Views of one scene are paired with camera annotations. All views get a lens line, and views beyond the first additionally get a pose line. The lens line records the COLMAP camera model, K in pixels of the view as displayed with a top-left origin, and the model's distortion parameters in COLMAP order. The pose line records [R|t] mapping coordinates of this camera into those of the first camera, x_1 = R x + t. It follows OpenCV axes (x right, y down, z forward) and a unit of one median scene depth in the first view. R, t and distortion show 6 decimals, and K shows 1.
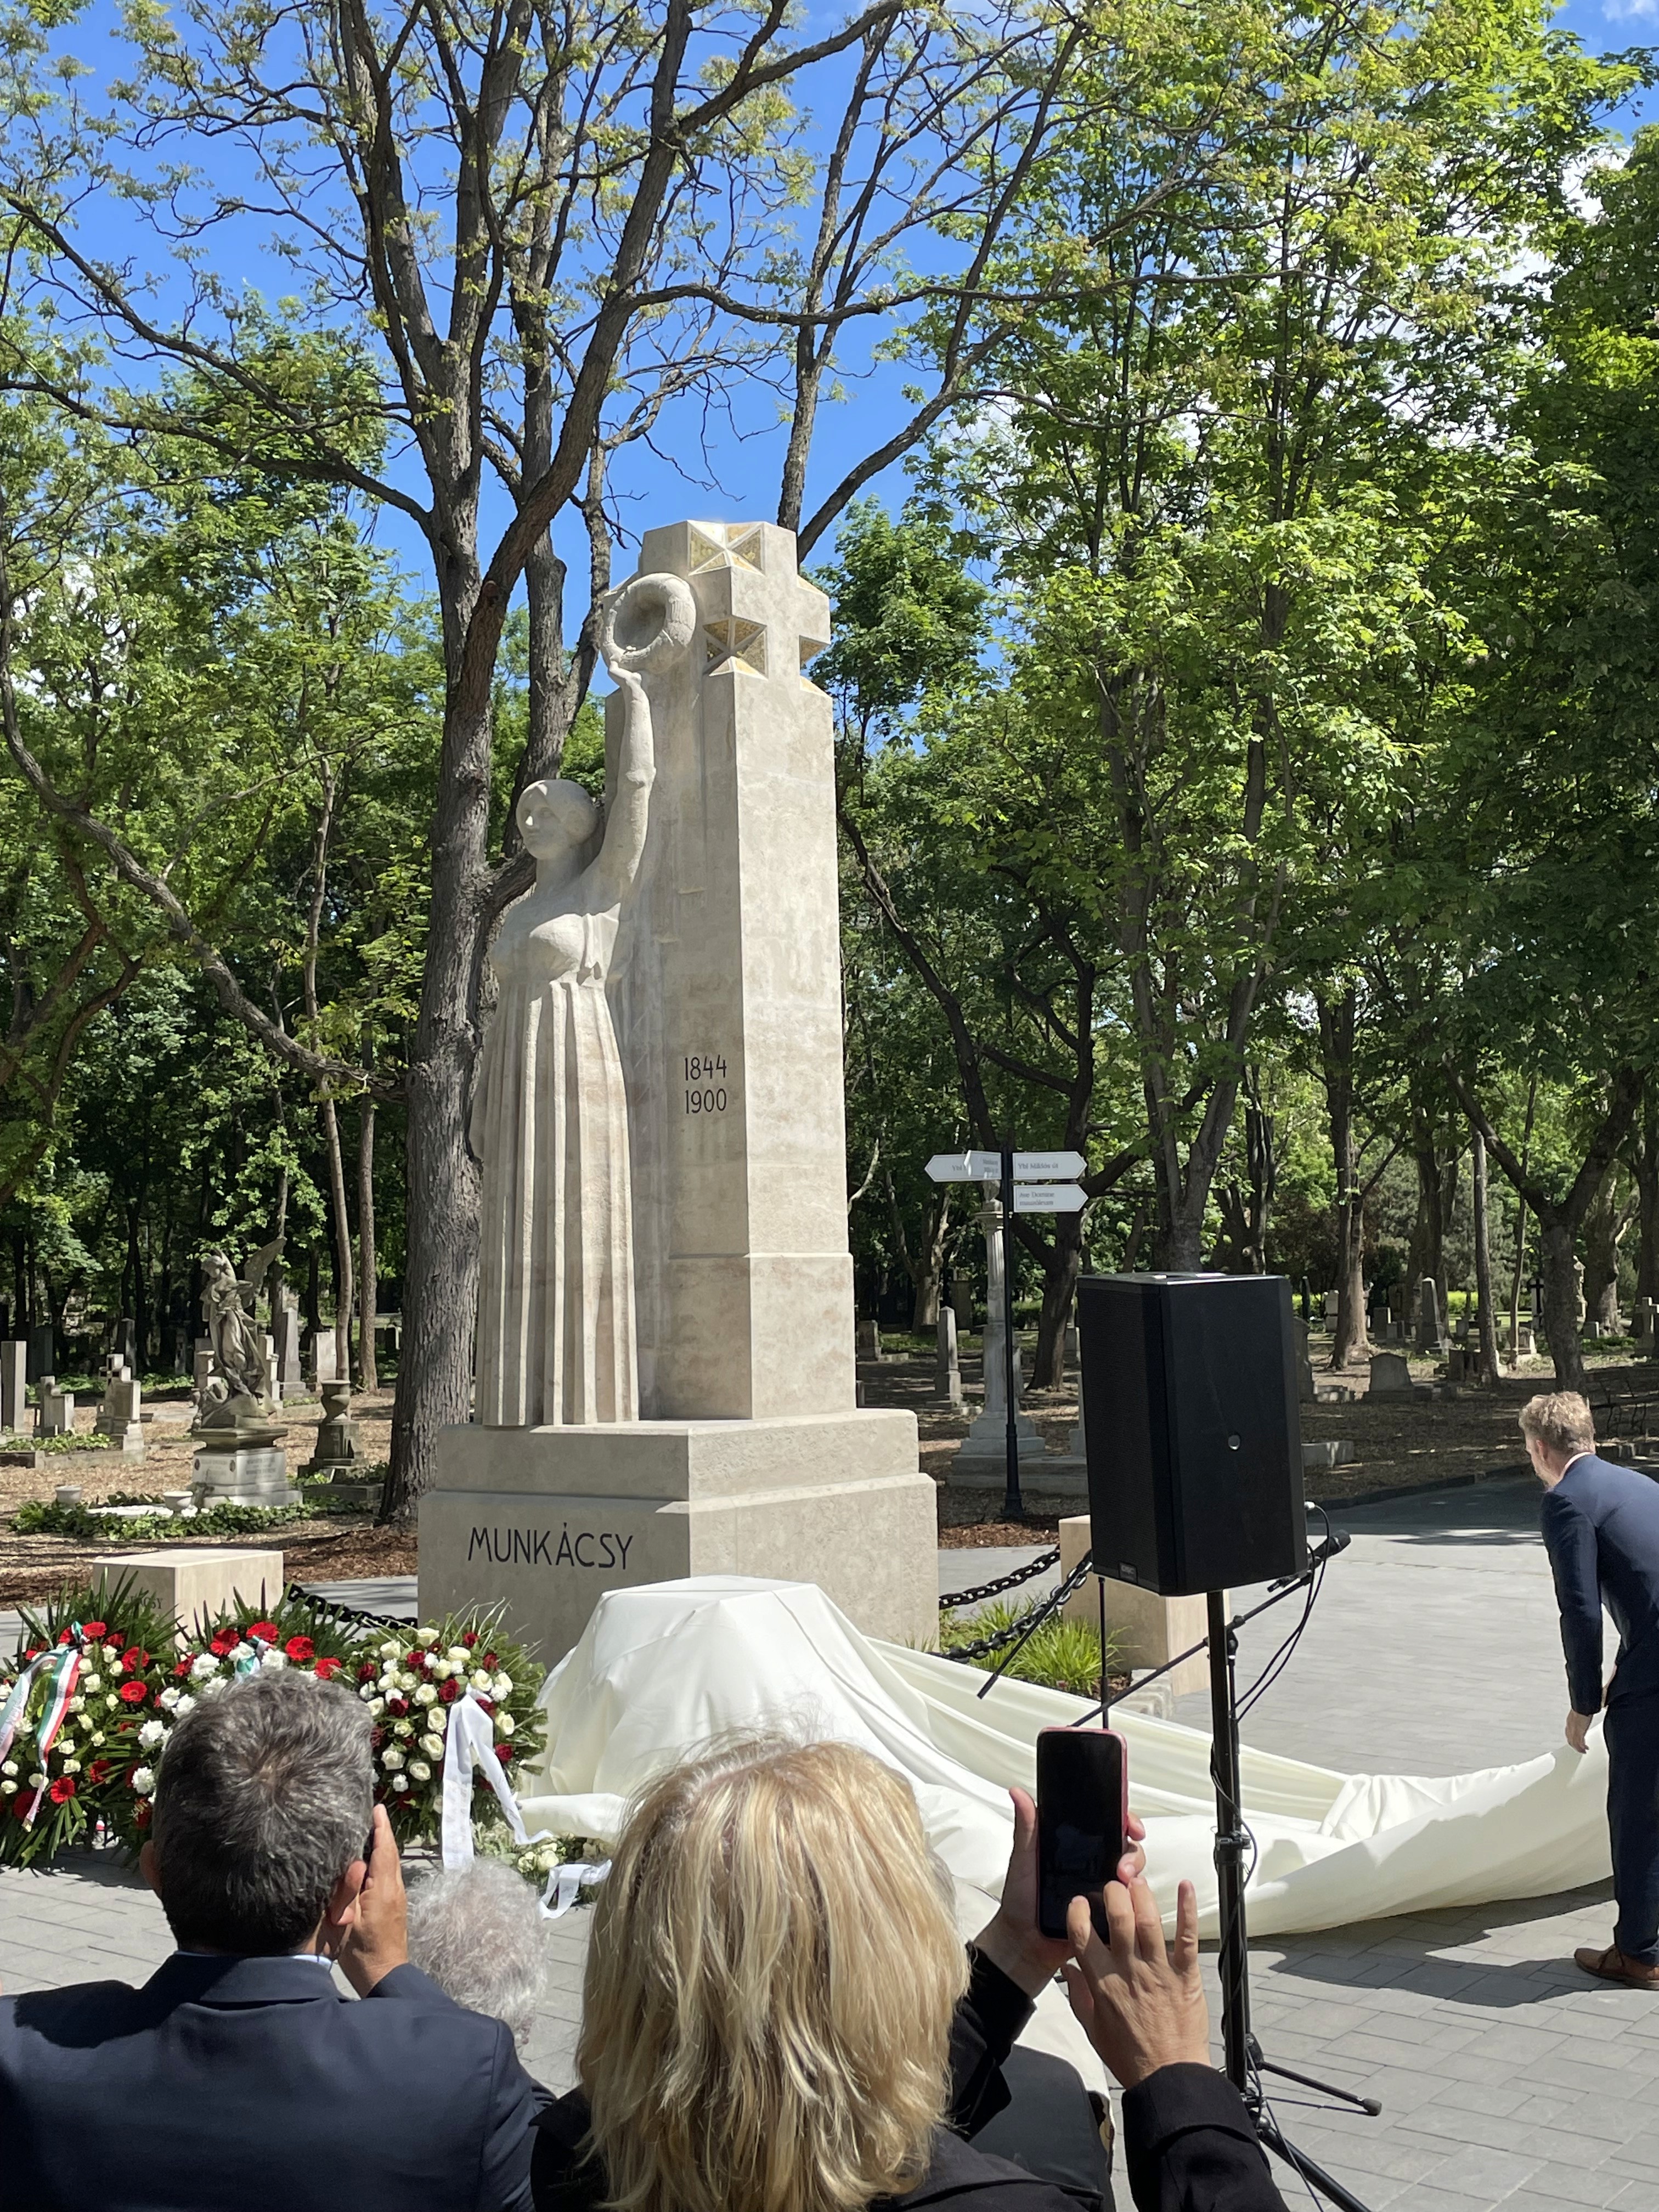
lens RADIAL K [[2589.7, 0, 829.5], [0, 2589.7, 1106.0], [0, 0, 1]] dist [-0.001721, -0.001782]
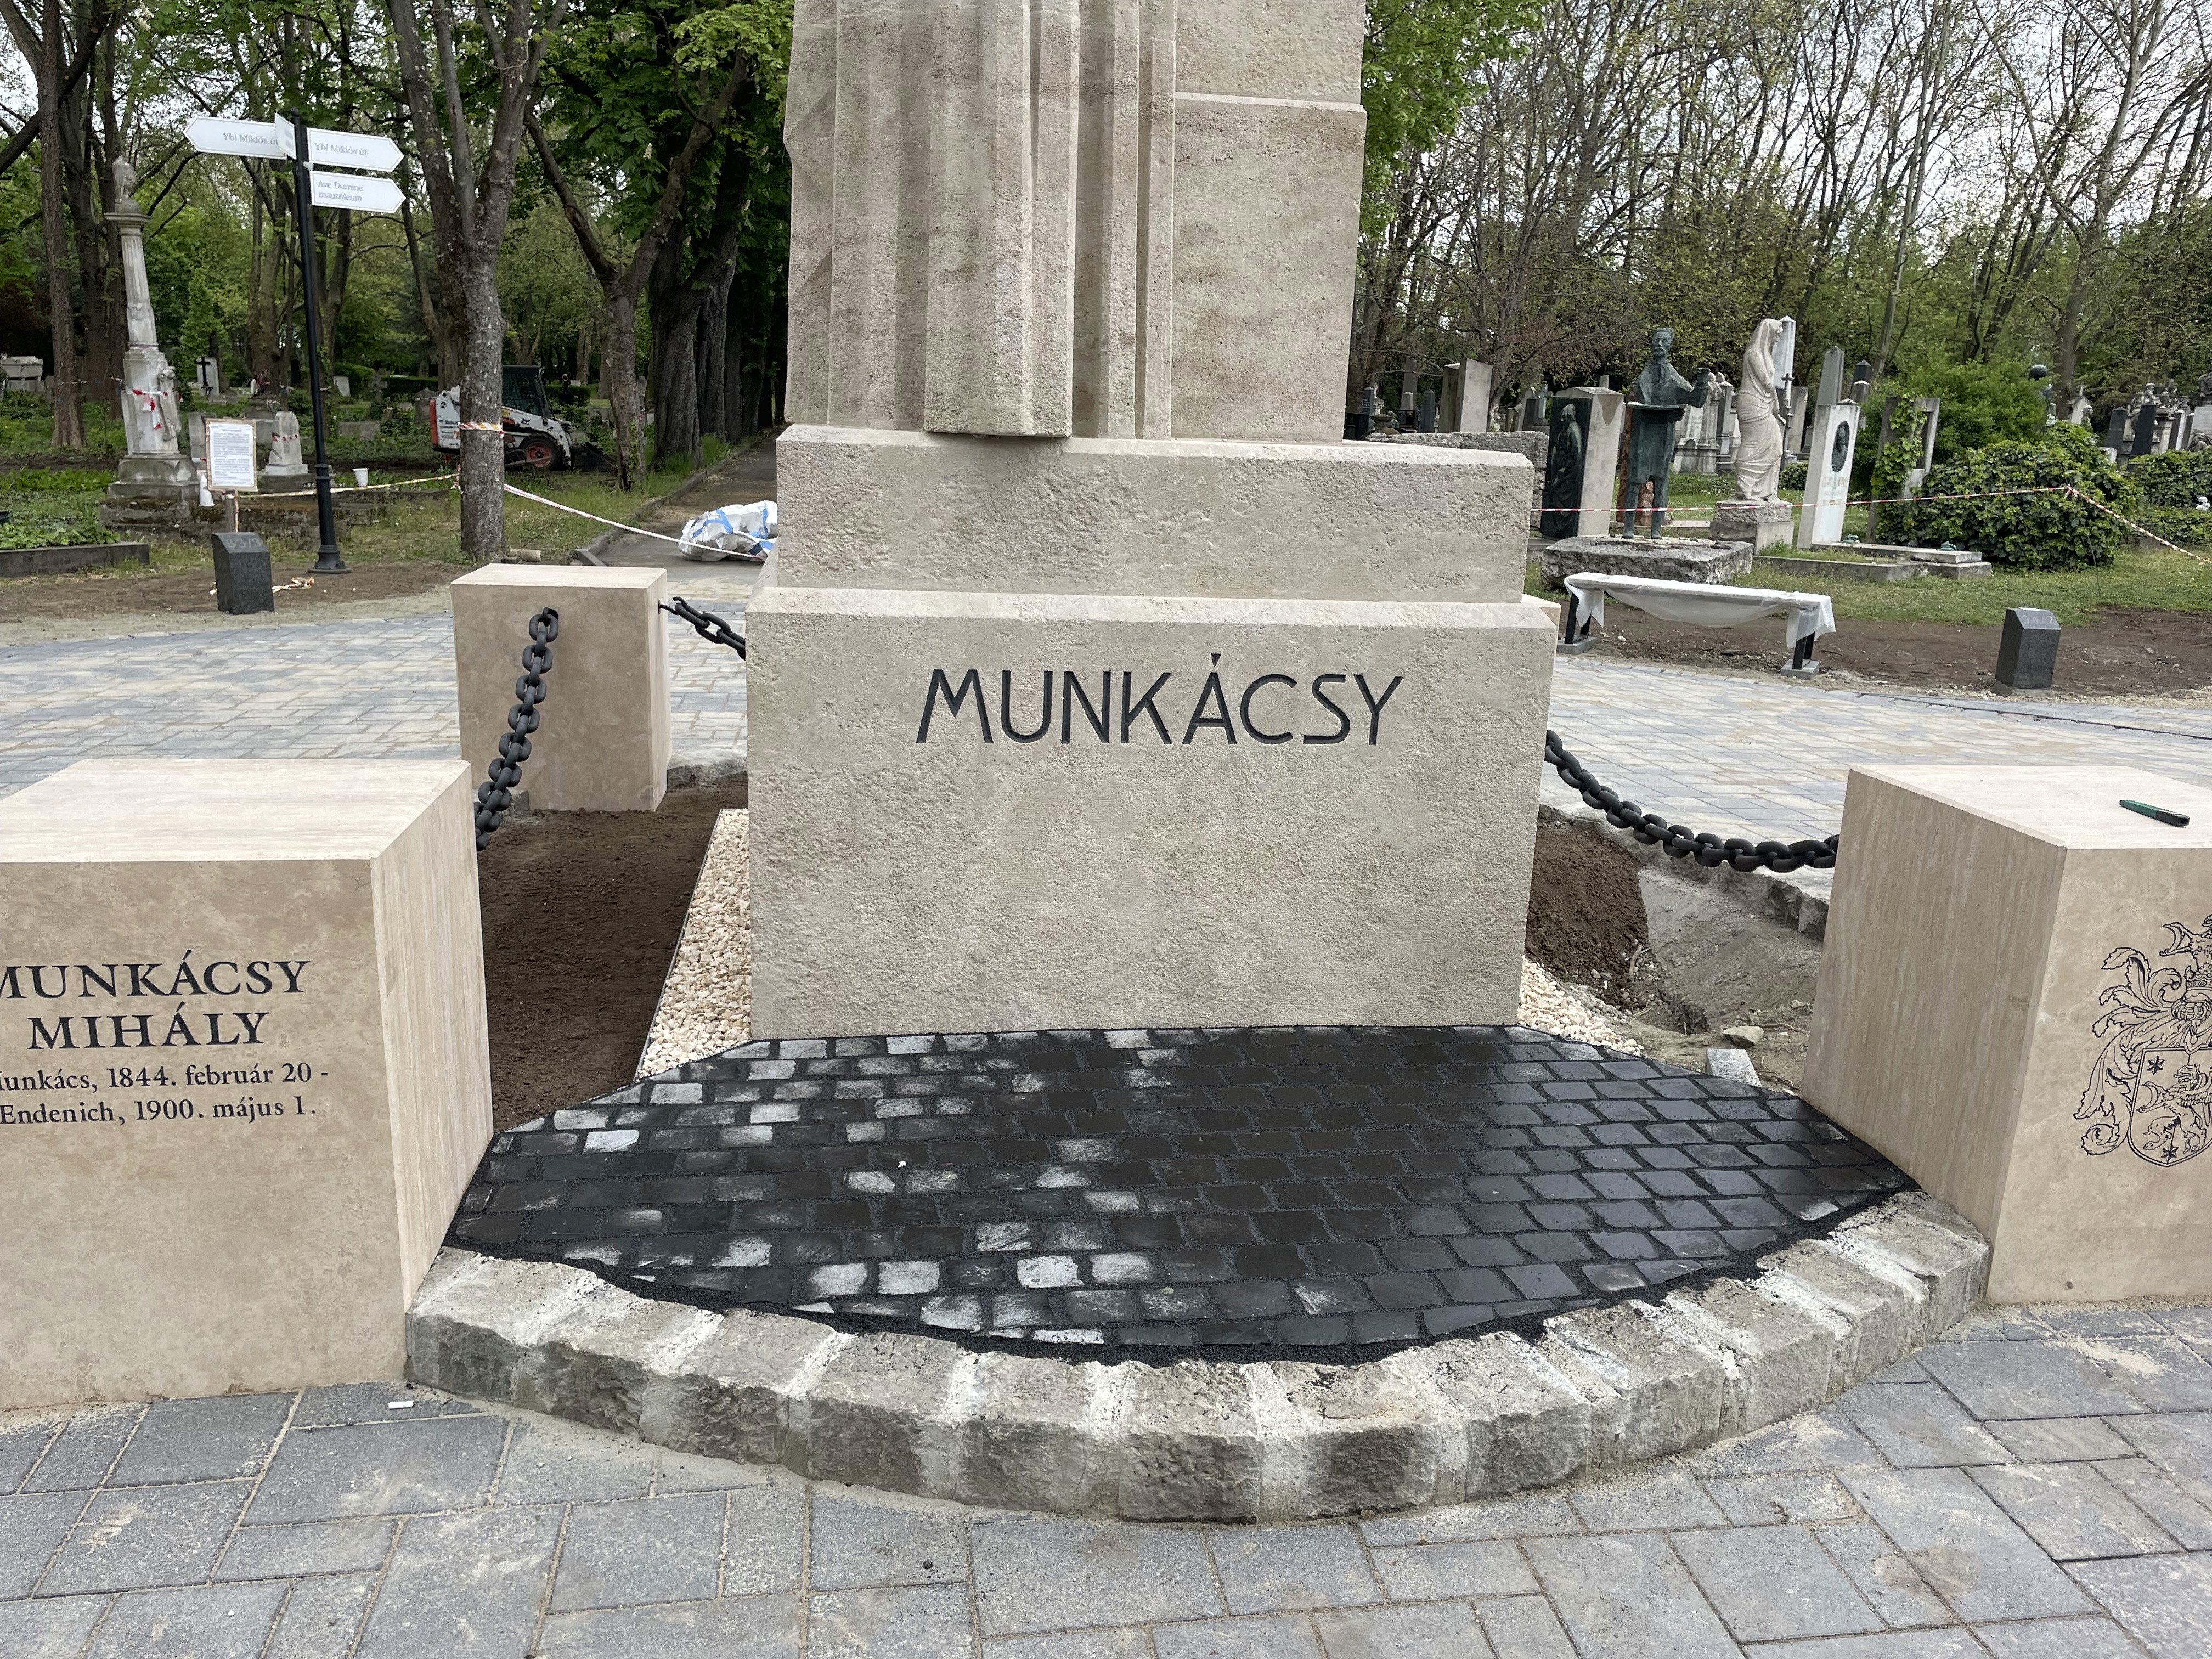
lens RADIAL K [[1675.5, 0, 1106.0], [0, 1675.5, 829.5], [0, 0, 1]] dist [0.104936, -0.138309]
pose [[0.649141, -0.129430, 0.749576, -0.357140], [-0.112149, 0.958364, 0.262604, 0.110887], [-0.752356, -0.254532, 0.607597, 0.811568]]
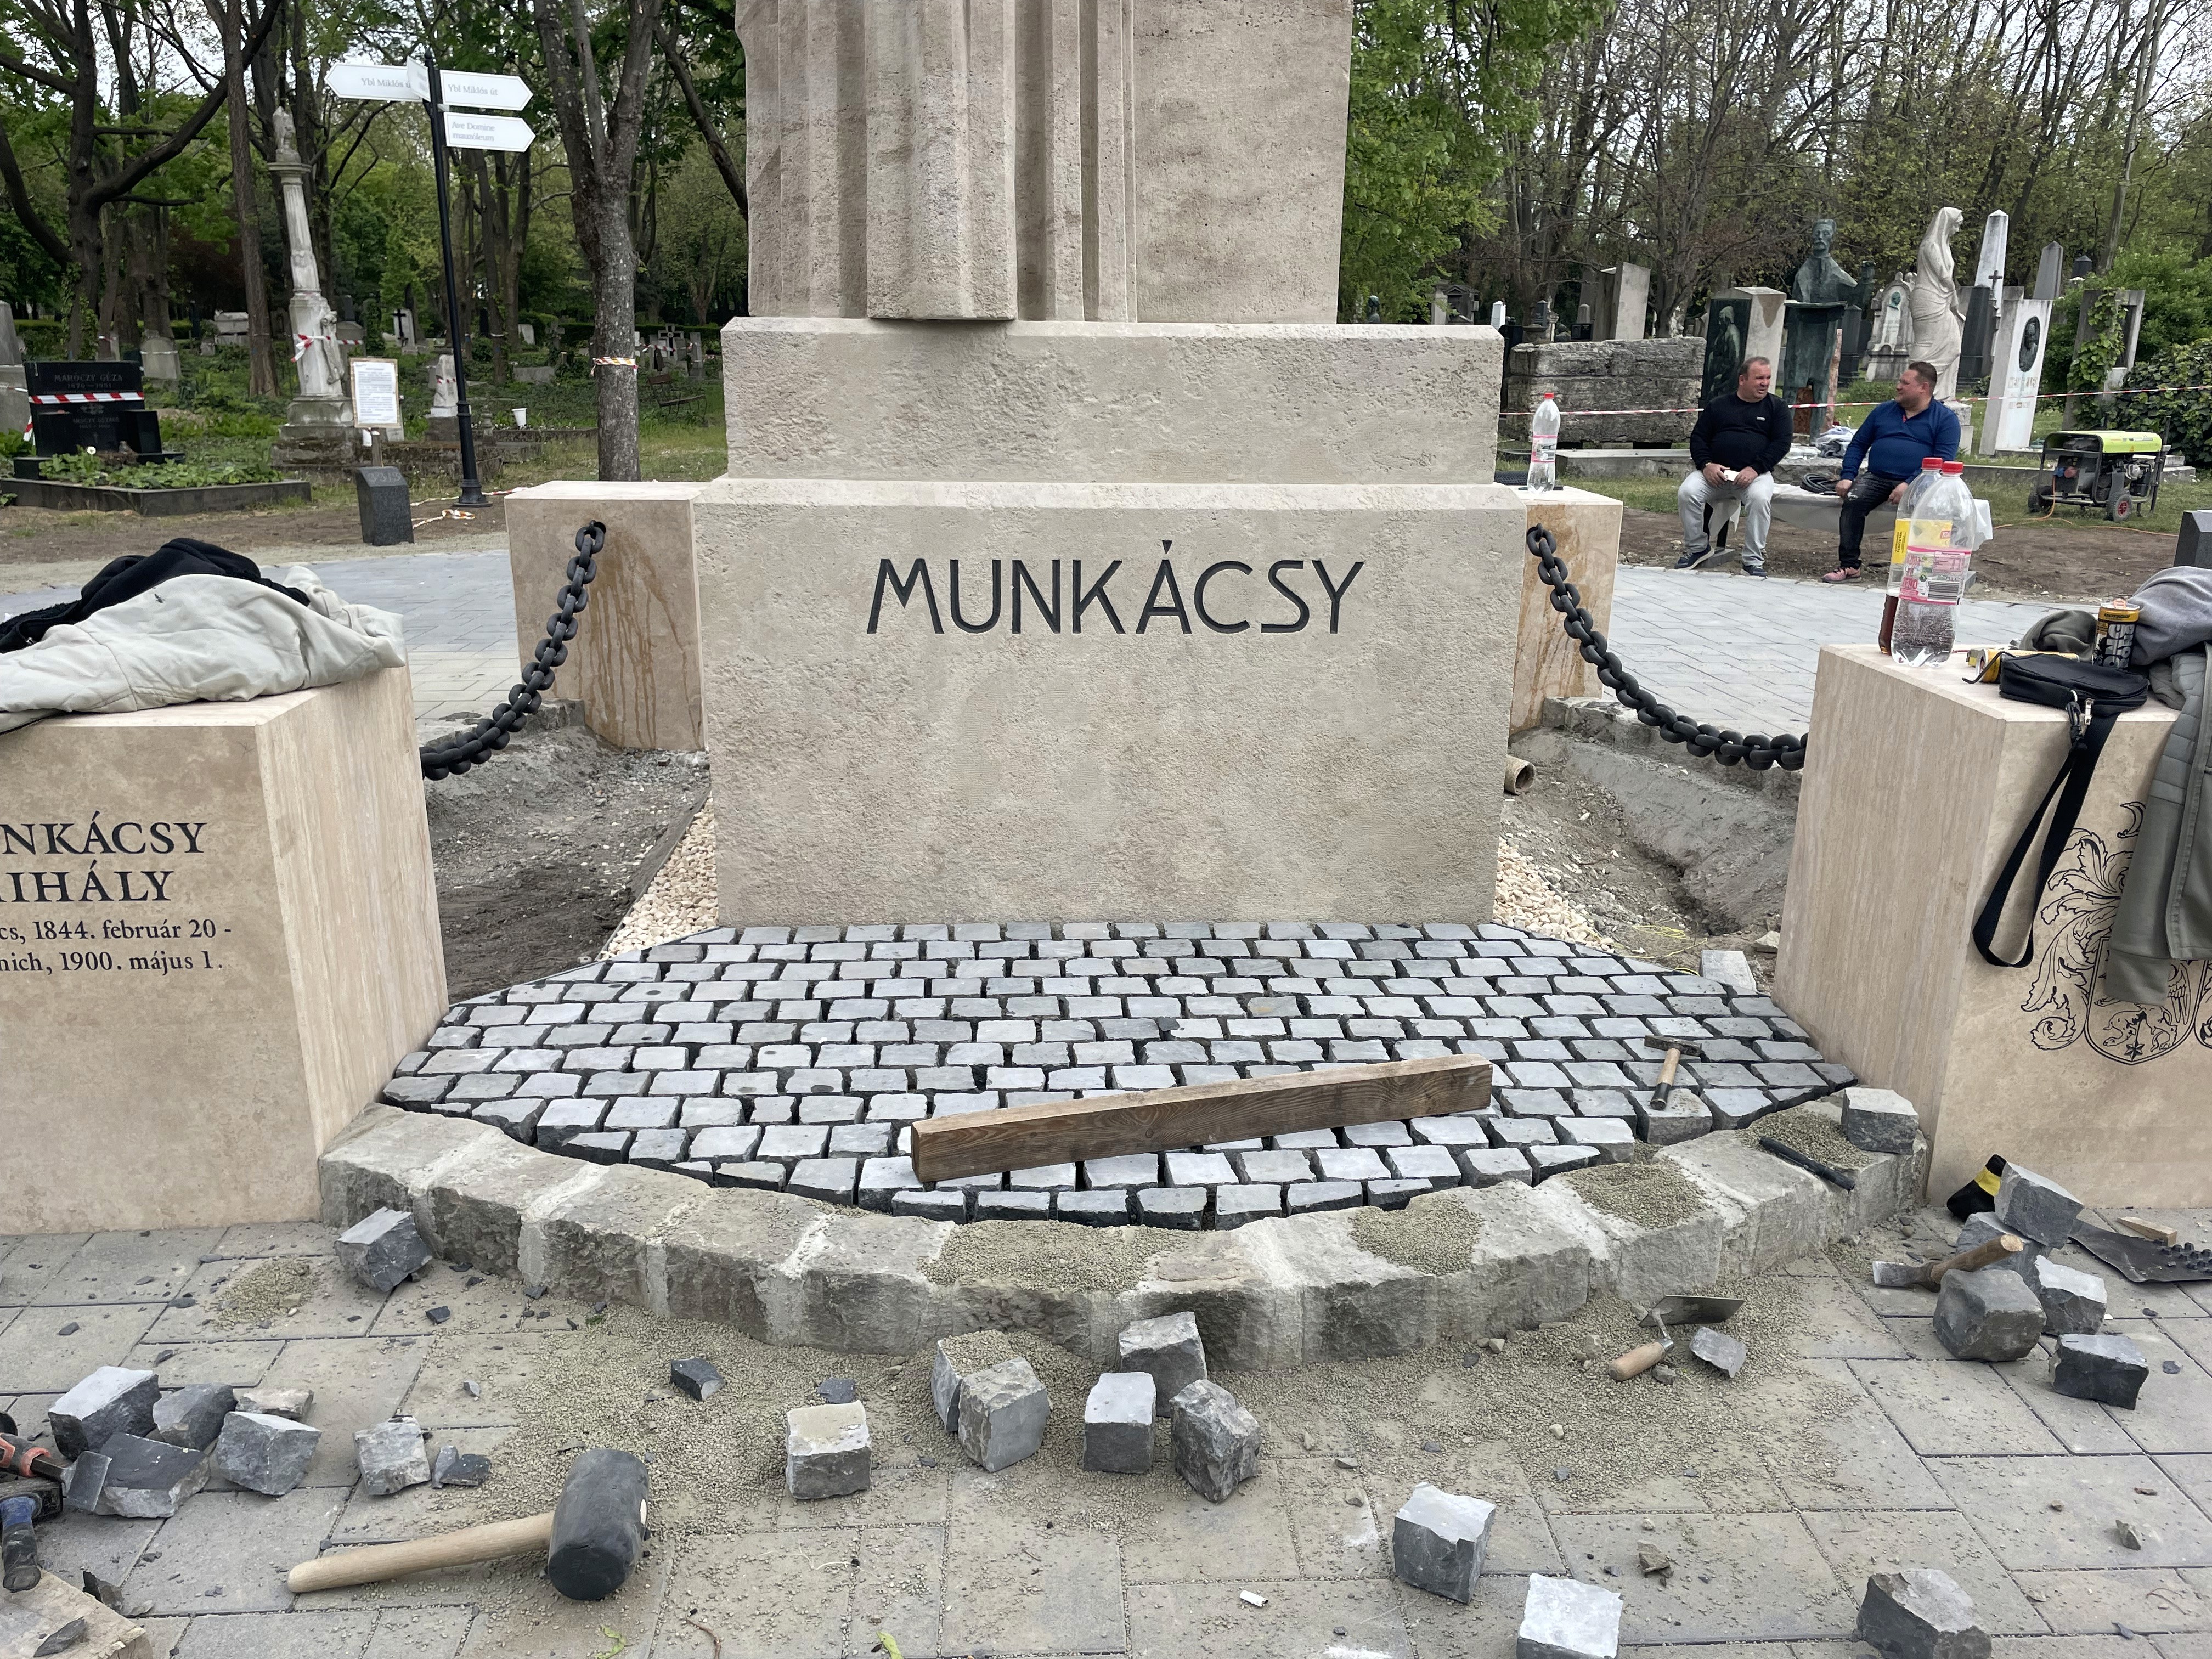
lens RADIAL K [[1680.3, 0, 1097.0], [0, 1680.3, 841.4], [0, 0, 1]] dist [0.090967, -0.113606]
pose [[0.730212, -0.158090, 0.664678, -0.328540], [-0.081640, 0.945701, 0.314619, 0.115354], [-0.678325, -0.284003, 0.677656, 0.777575]]
